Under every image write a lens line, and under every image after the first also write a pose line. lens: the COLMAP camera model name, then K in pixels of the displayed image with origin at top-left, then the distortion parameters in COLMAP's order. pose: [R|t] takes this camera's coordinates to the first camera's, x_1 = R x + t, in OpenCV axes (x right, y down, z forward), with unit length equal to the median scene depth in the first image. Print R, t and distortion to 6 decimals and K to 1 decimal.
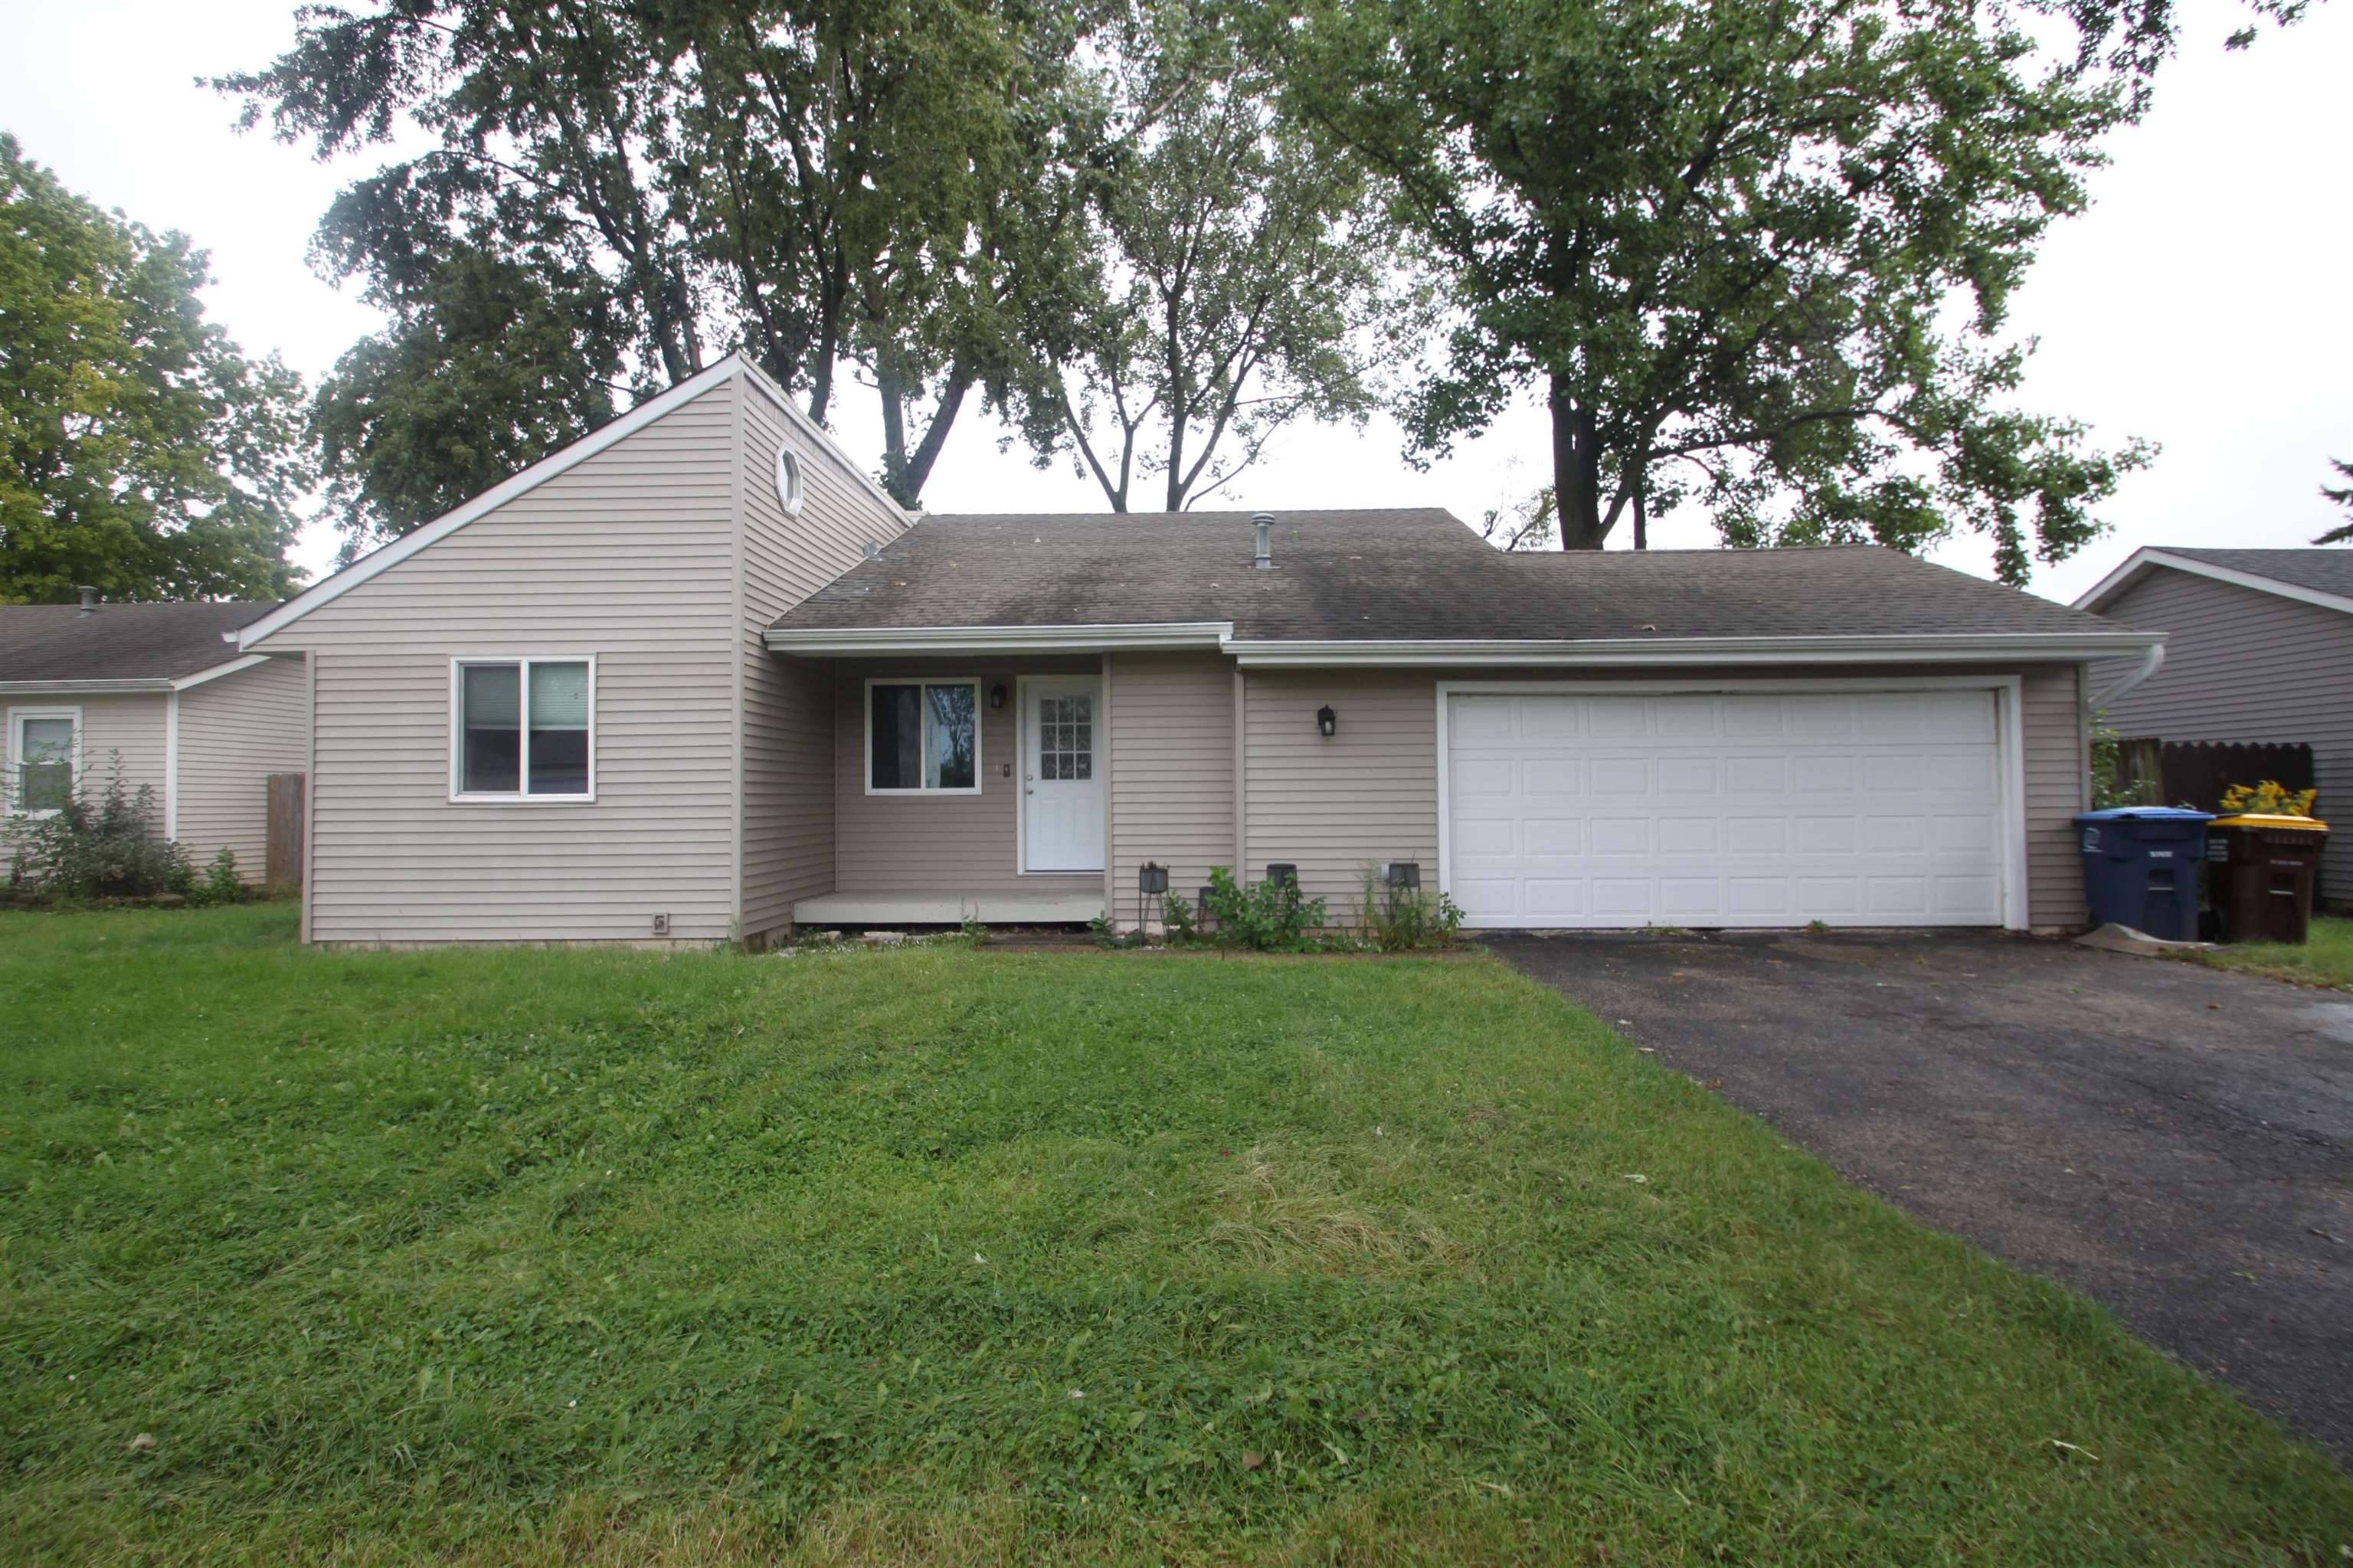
lens RADIAL K [[1106.4, 0, 1184.8], [0, 1106.4, 772.0], [0, 0, 1]] dist [0.000692, -0.000432]
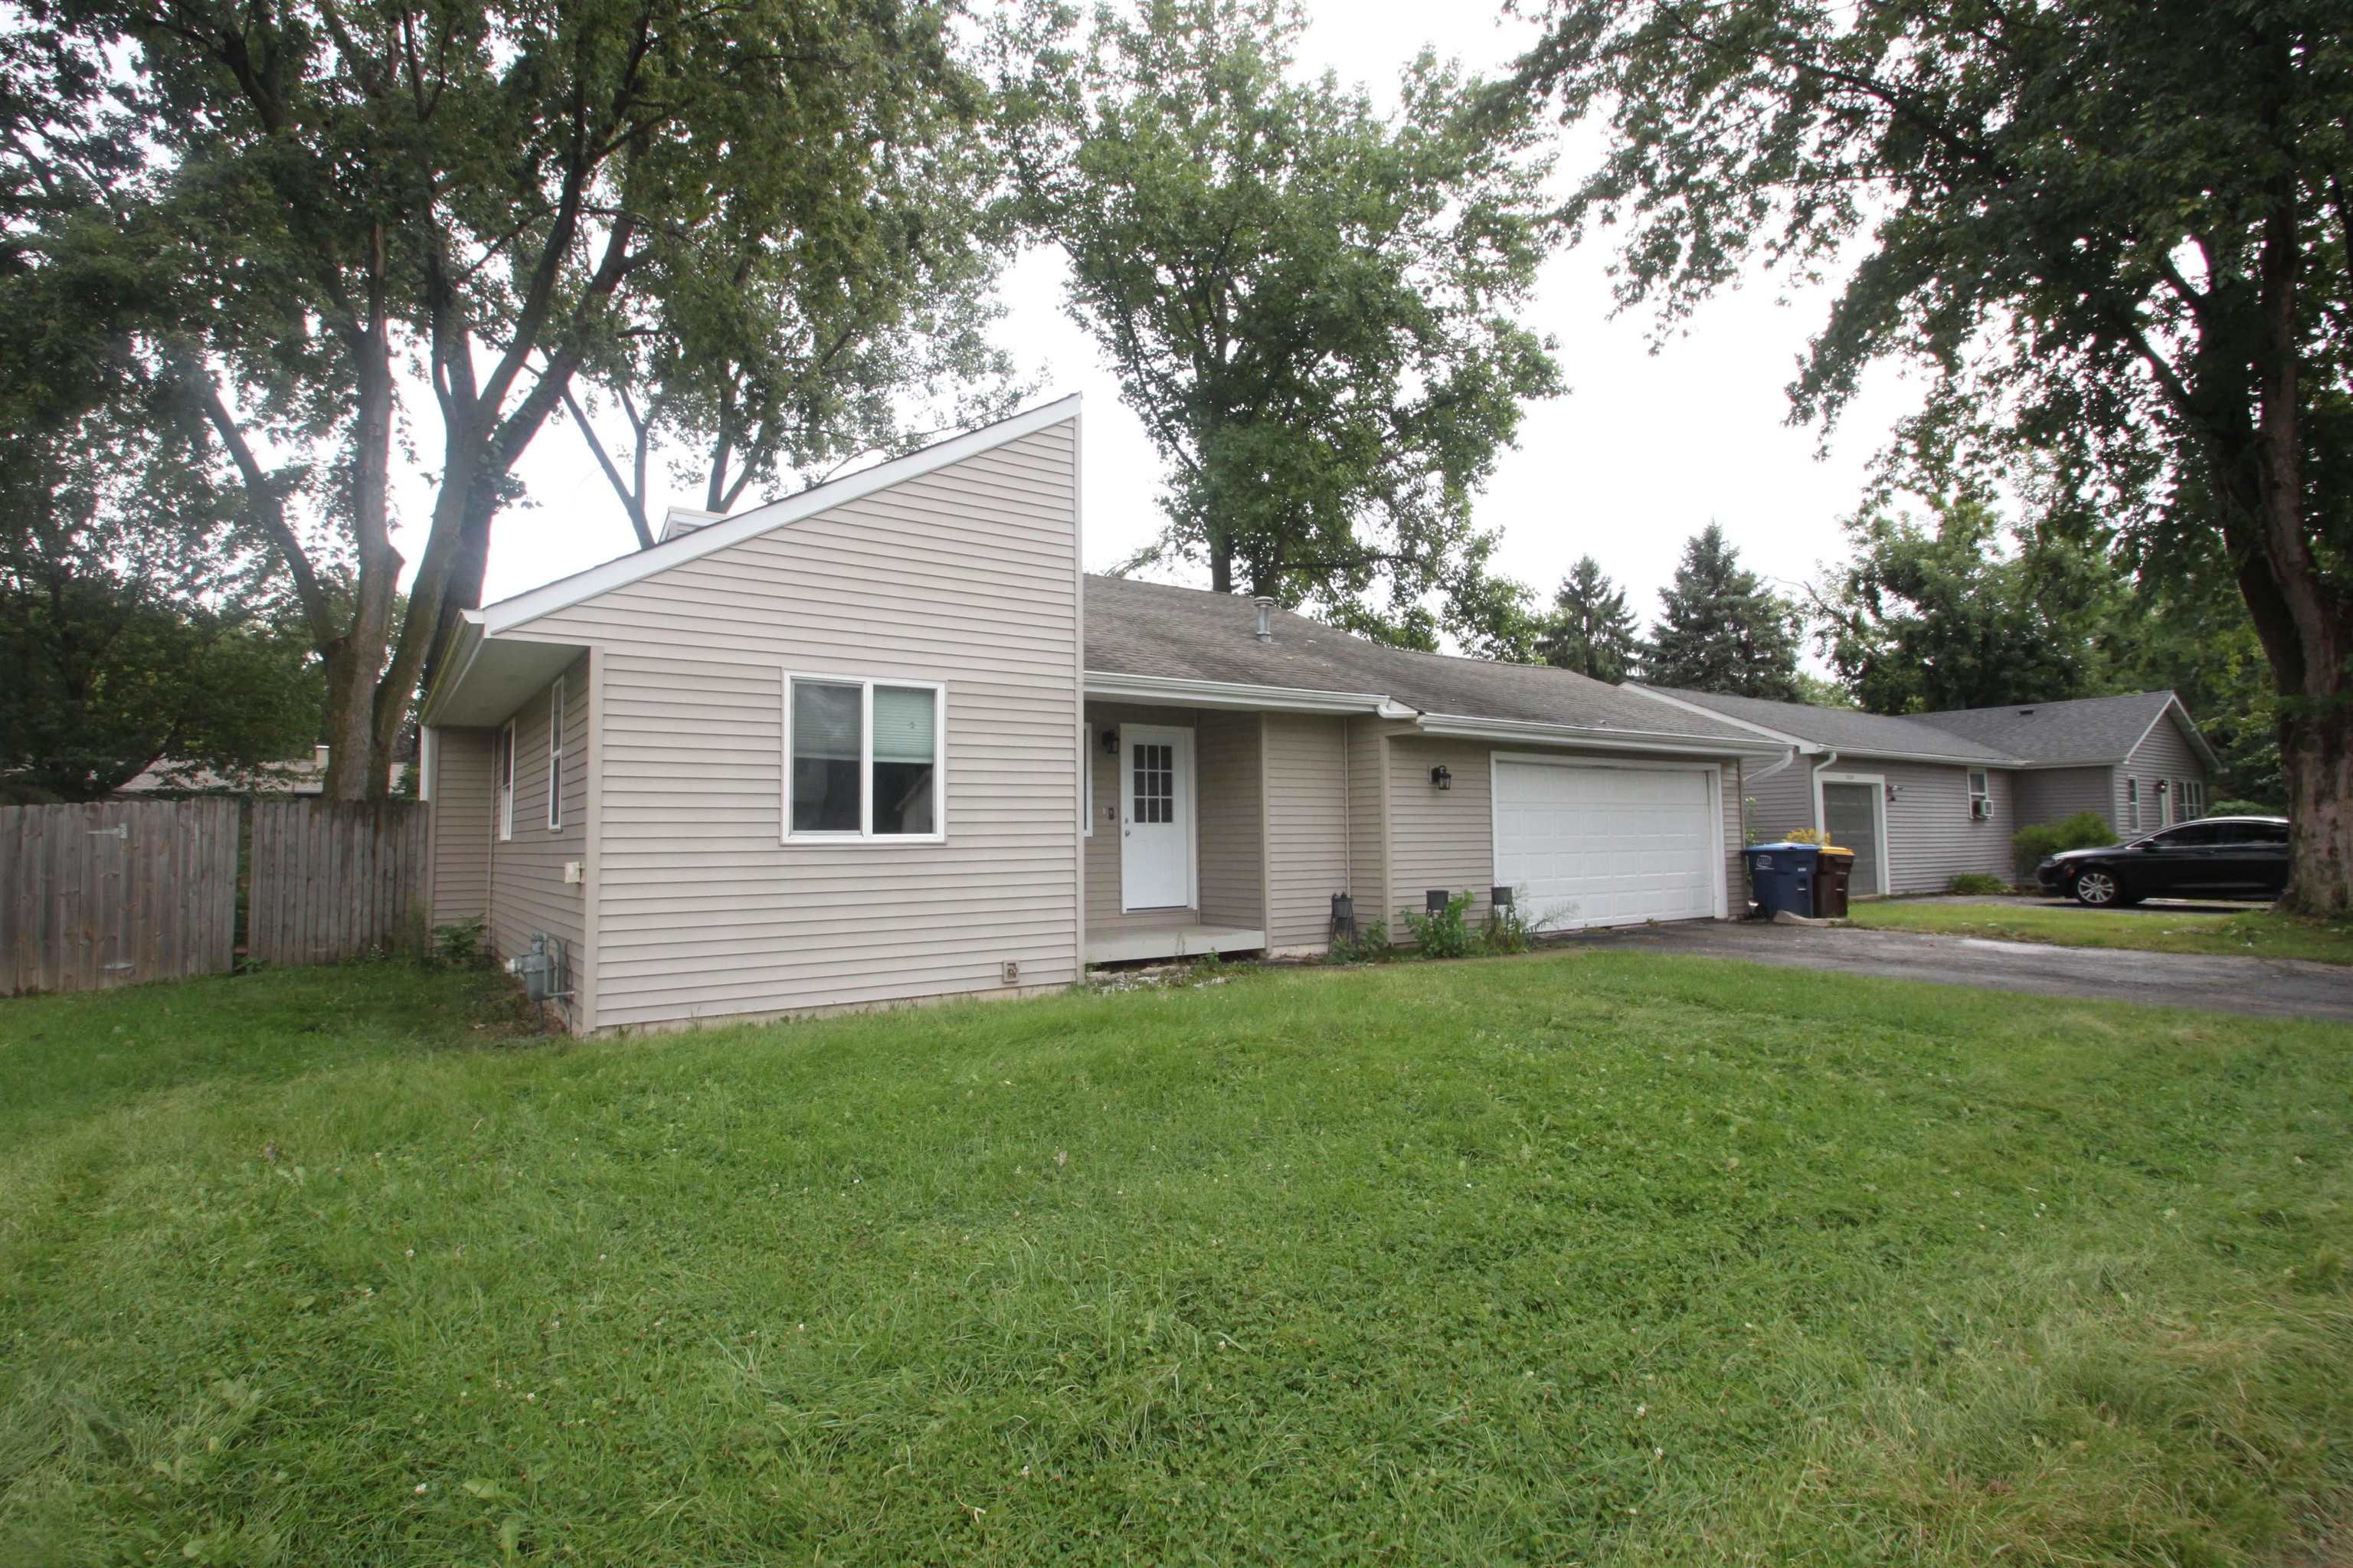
lens RADIAL K [[1106.4, 0, 1192.6], [0, 1106.4, 793.6], [0, 0, 1]] dist [0.000692, -0.000432]
pose [[0.807258, 0.022784, 0.589759, -0.902382], [-0.008636, 0.999604, -0.026797, 0.008975], [-0.590136, 0.016539, 0.807134, 0.139547]]
